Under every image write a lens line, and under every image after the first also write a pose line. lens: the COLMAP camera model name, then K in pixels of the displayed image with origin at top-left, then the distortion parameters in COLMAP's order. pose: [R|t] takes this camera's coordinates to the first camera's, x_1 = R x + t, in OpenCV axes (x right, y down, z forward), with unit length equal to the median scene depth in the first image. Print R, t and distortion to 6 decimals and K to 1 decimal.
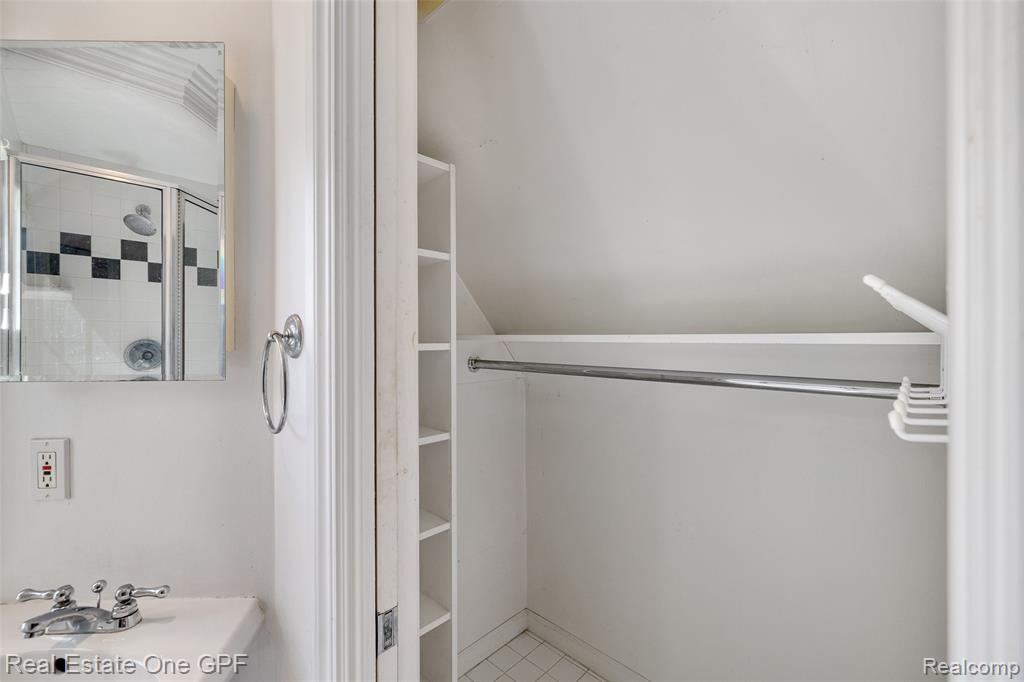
lens RADIAL K [[430.0, 0, 513.0], [0, 430.0, 339.1], [0, 0, 1]] dist [0.002987, -0.000724]
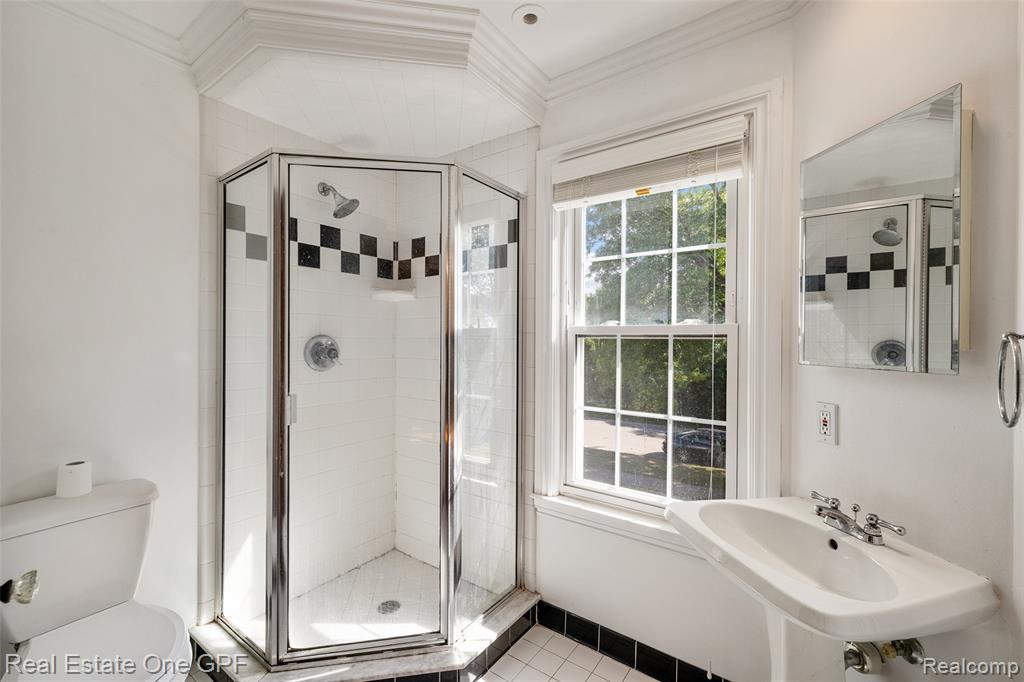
lens RADIAL K [[430.0, 0, 514.6], [0, 430.0, 346.2], [0, 0, 1]] dist [0.002987, -0.000724]
pose [[0.146034, 0.016890, -0.989135, 0.286867], [0.000024, 0.999854, 0.017077, -0.001535], [0.989280, -0.002518, 0.146012, -0.332310]]
